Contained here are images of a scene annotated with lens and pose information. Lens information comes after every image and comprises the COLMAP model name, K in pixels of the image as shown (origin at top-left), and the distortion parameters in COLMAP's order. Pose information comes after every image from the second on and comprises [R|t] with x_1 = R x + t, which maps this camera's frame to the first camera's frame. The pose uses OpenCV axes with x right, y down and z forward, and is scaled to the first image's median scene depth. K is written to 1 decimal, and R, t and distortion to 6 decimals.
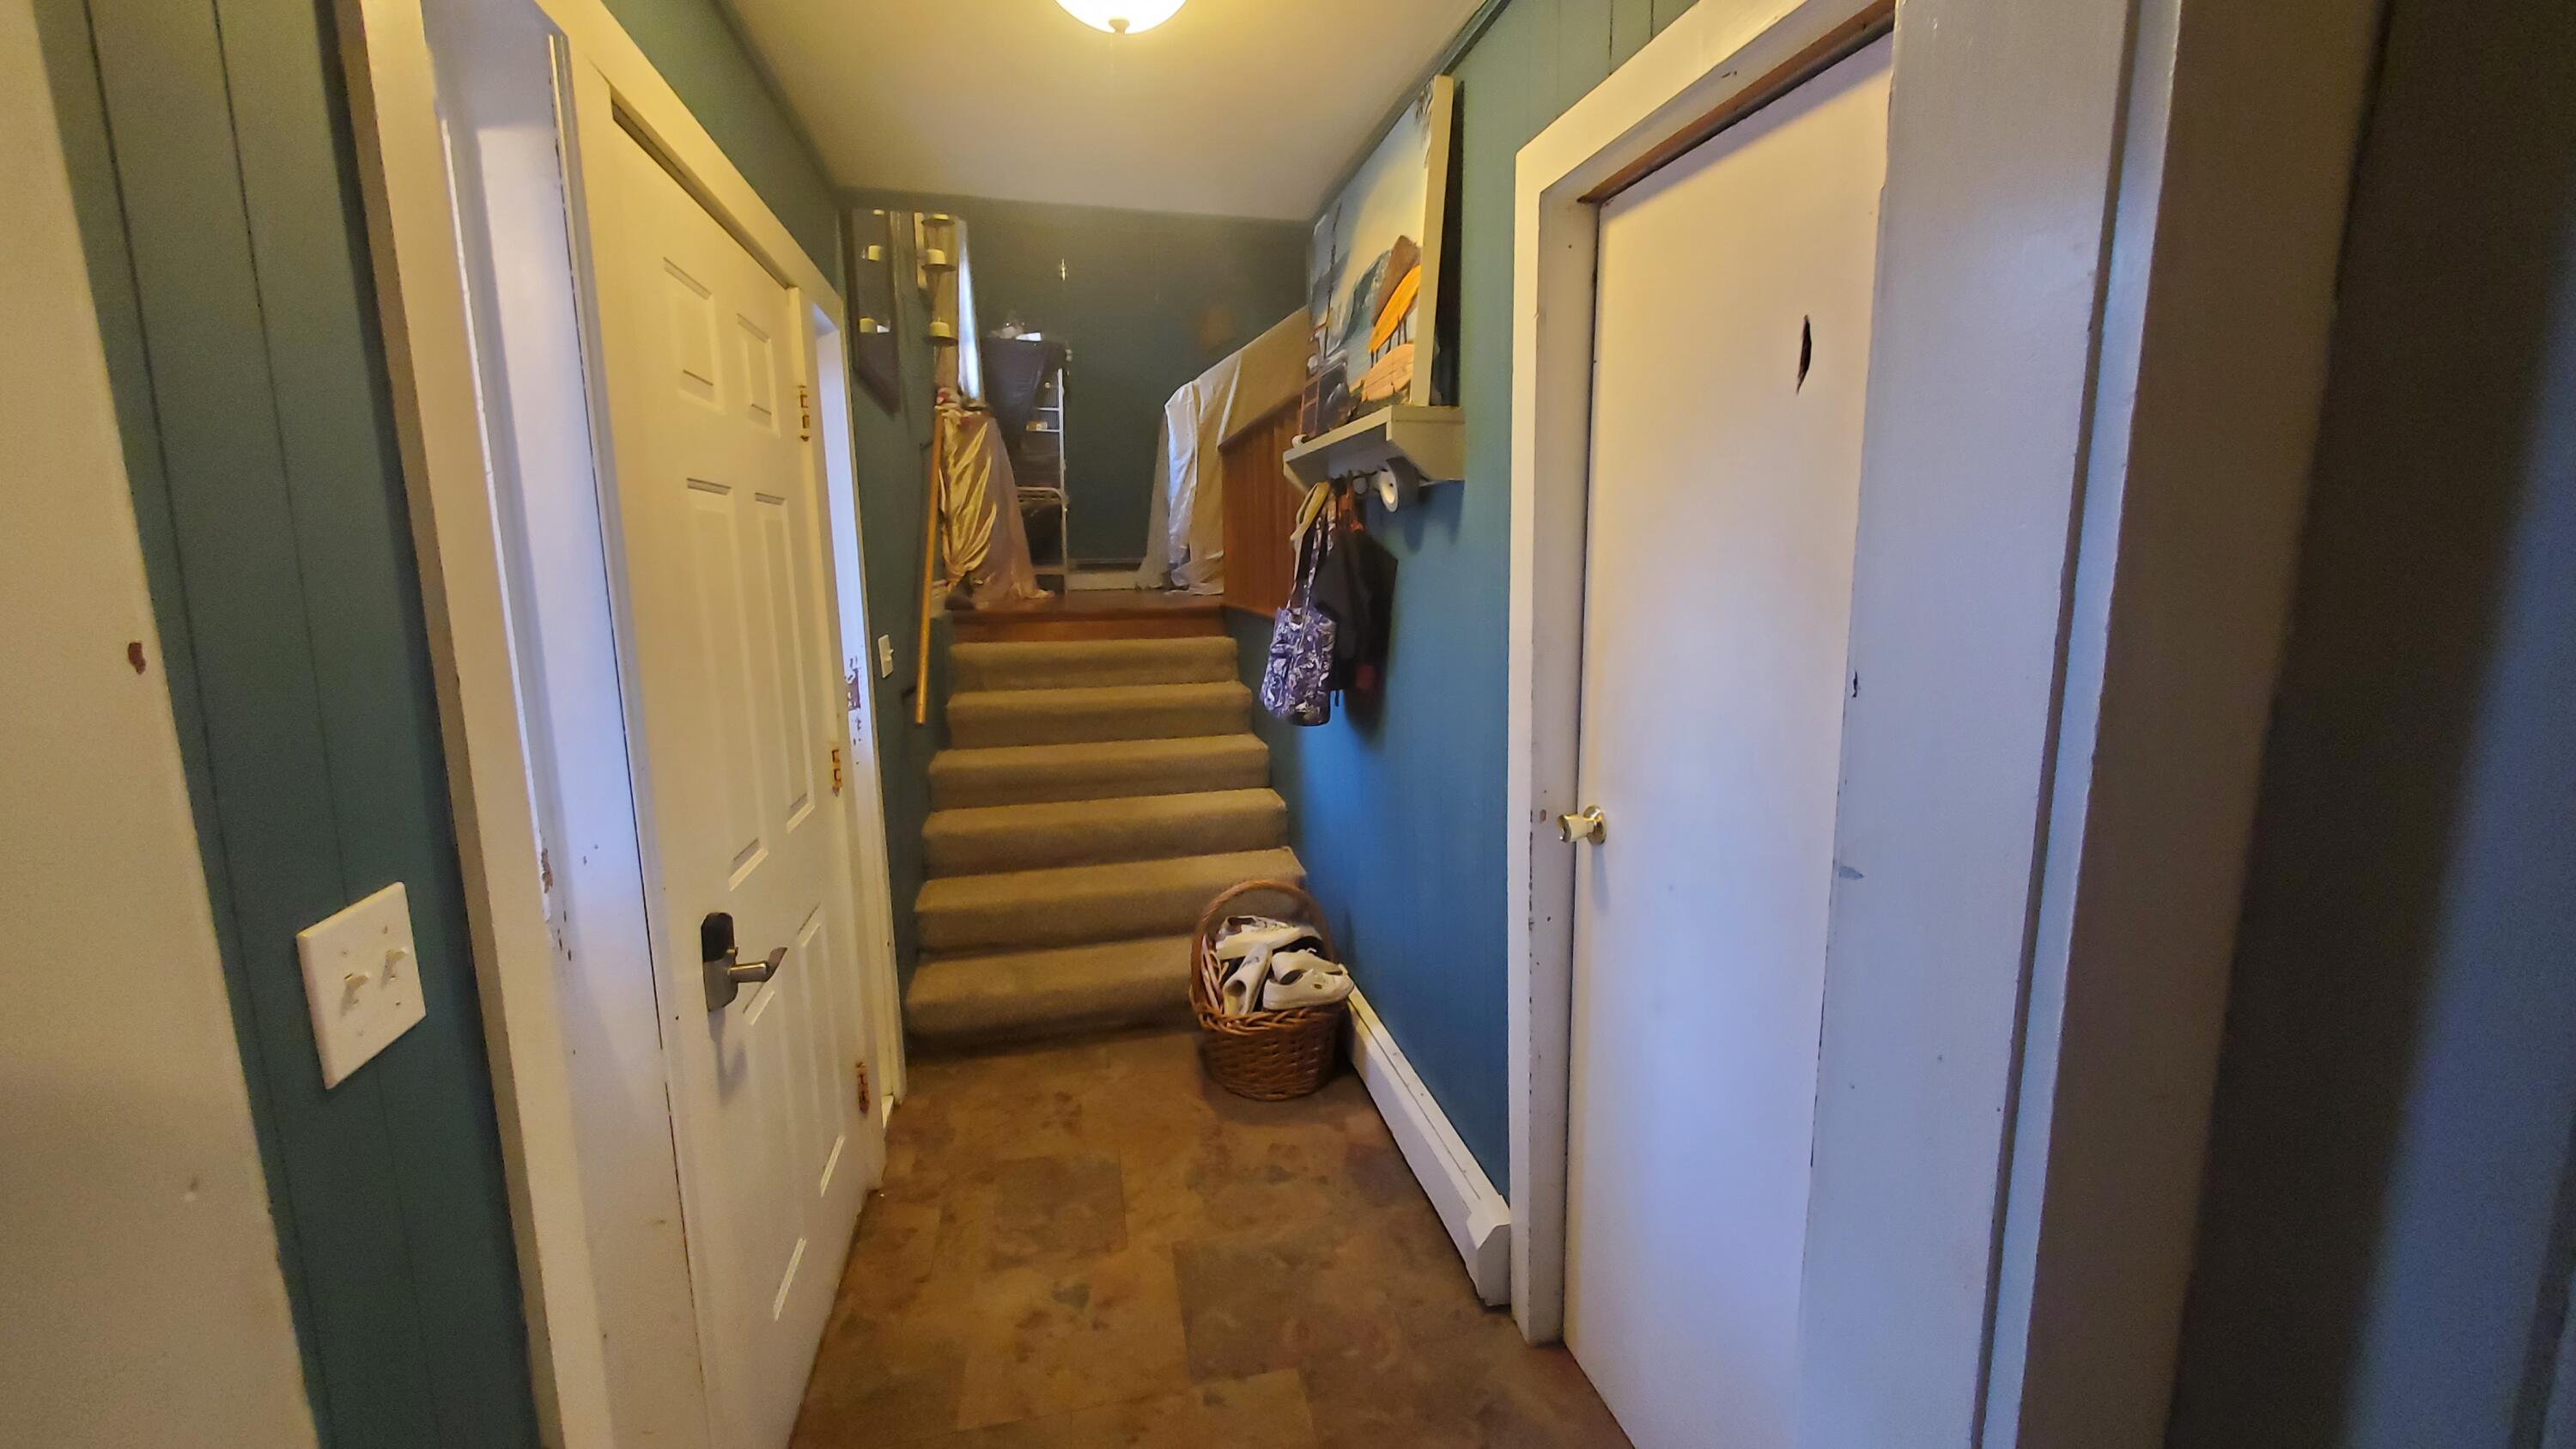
lens RADIAL K [[1029.5, 0, 1319.1], [0, 1029.5, 691.1], [0, 0, 1]] dist [0.003730, -0.003200]
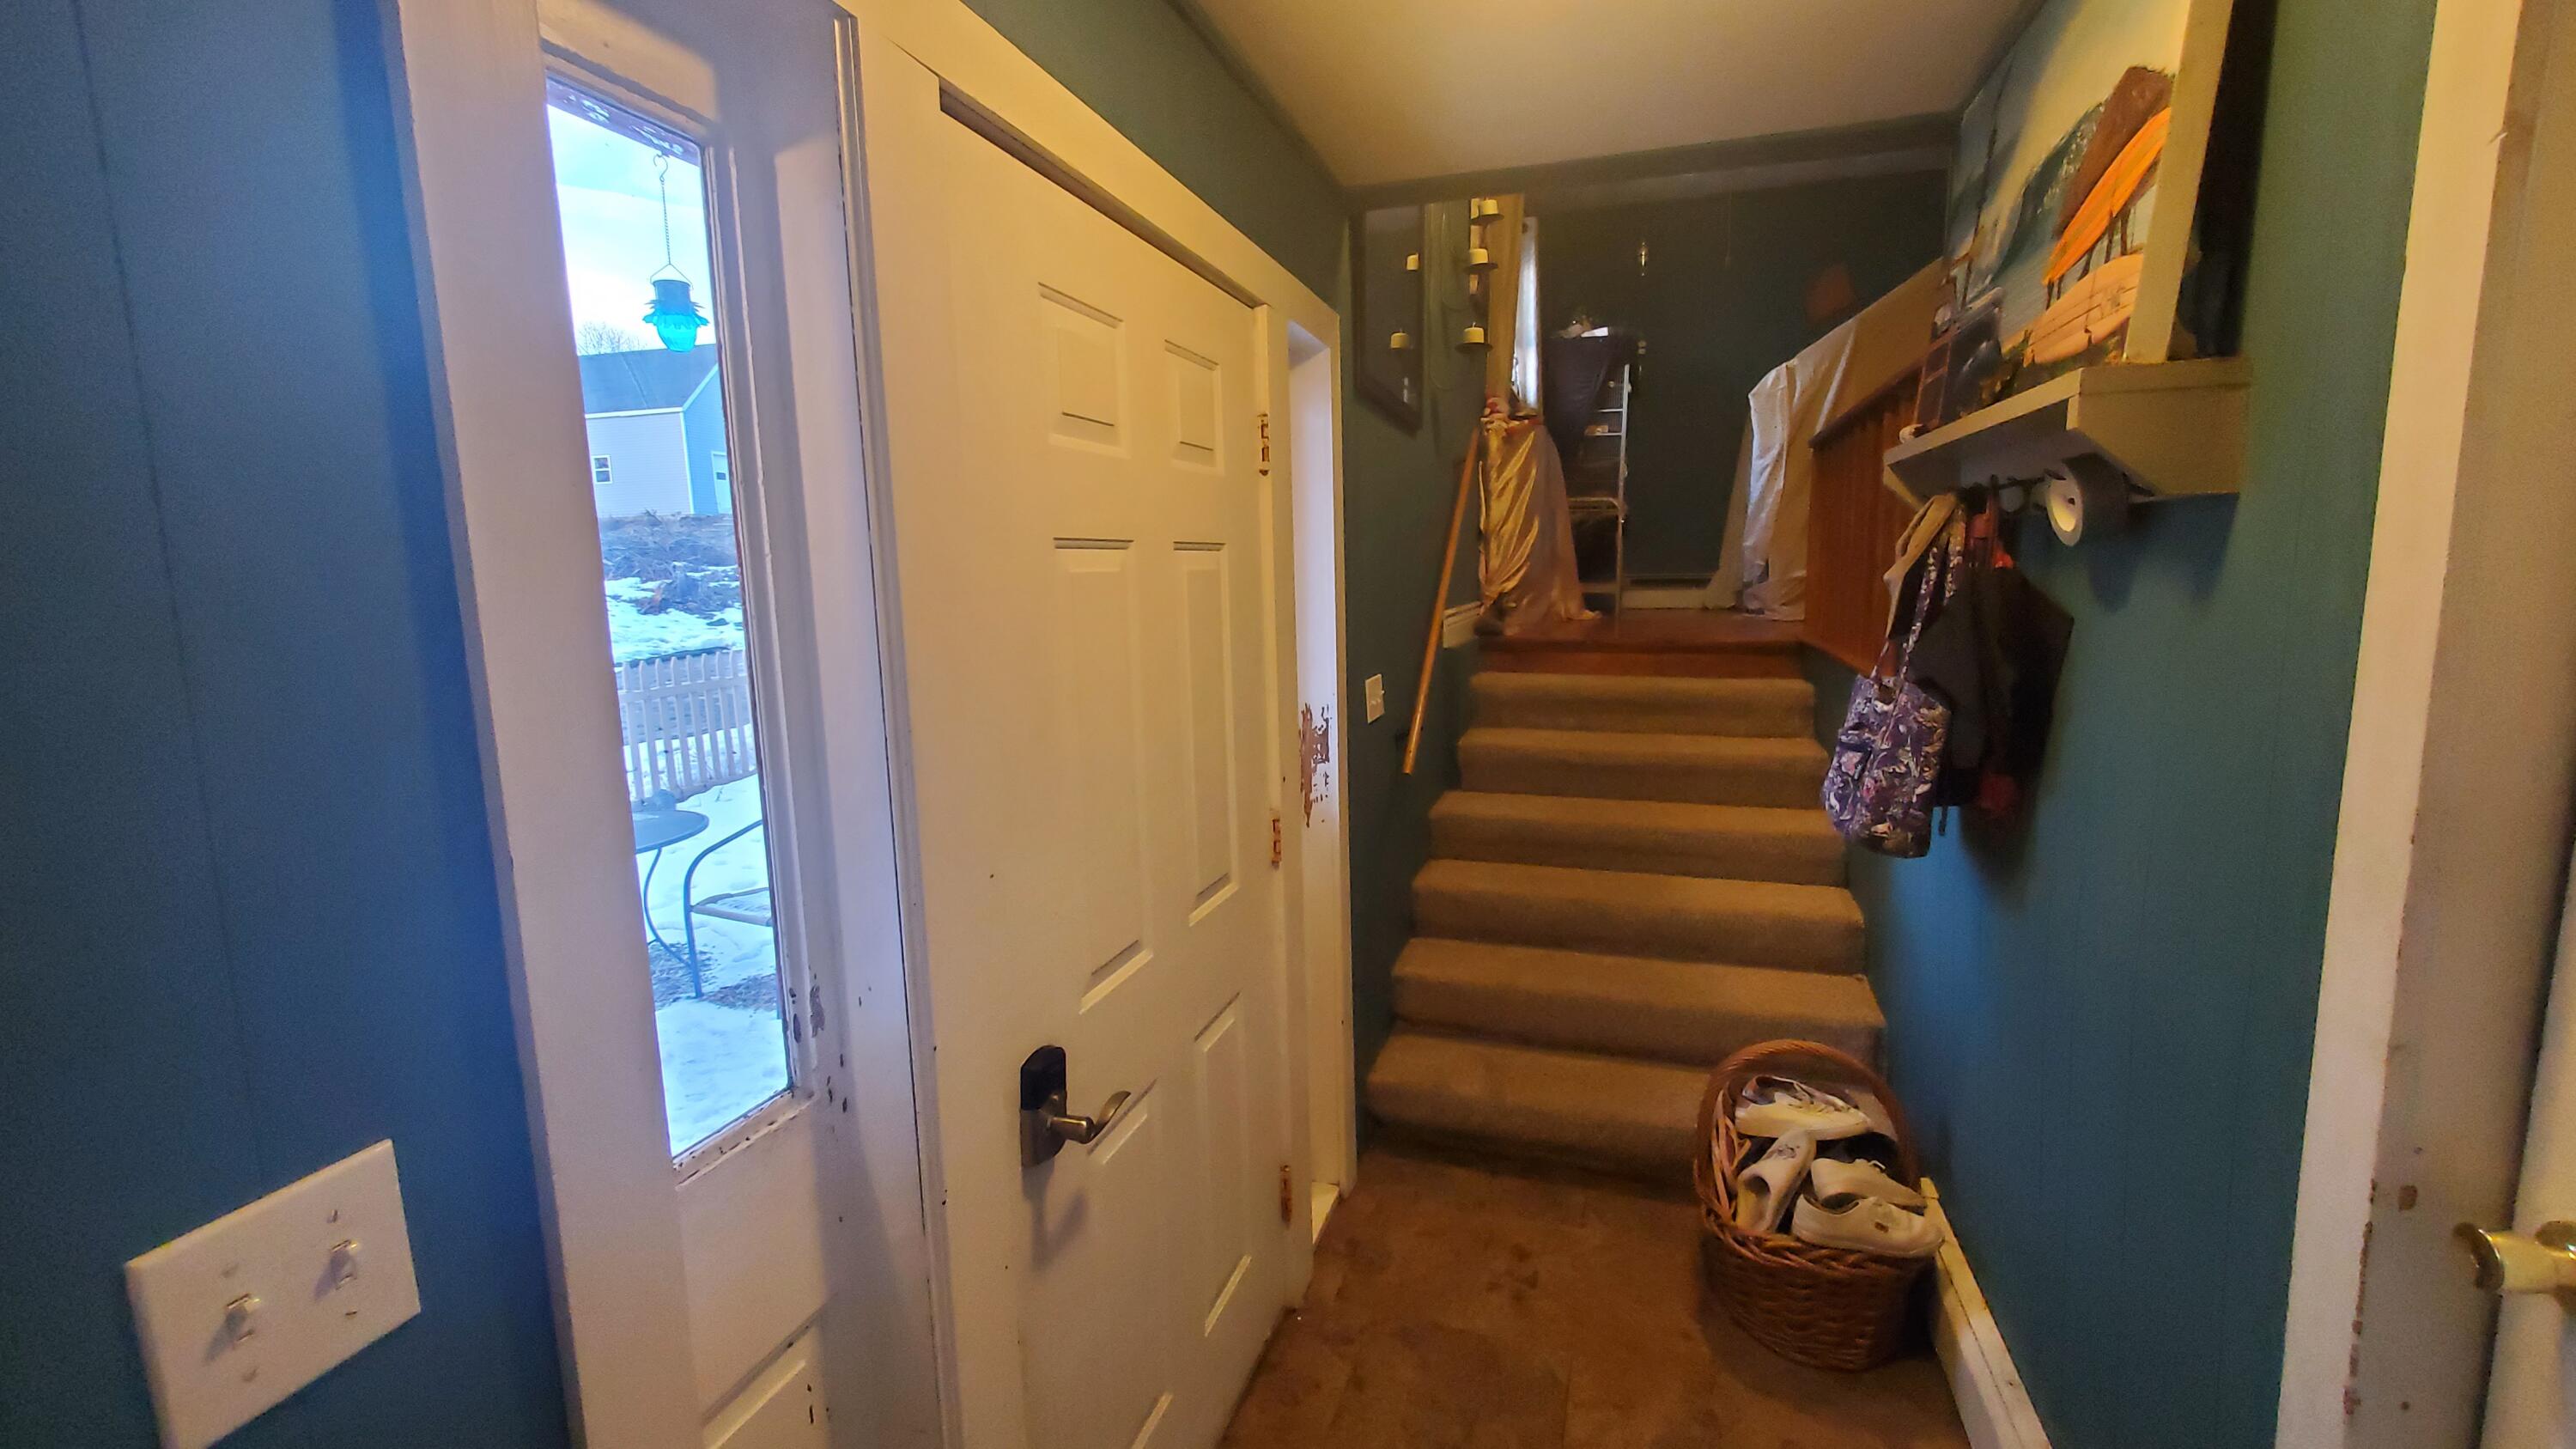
lens RADIAL K [[1029.5, 0, 1303.6], [0, 1029.5, 695.8], [0, 0, 1]] dist [0.003730, -0.003200]
pose [[0.844609, 0.065569, -0.531353, 0.015680], [-0.063788, 0.997727, 0.021726, -0.061032], [0.531570, 0.015544, 0.846872, 0.219433]]
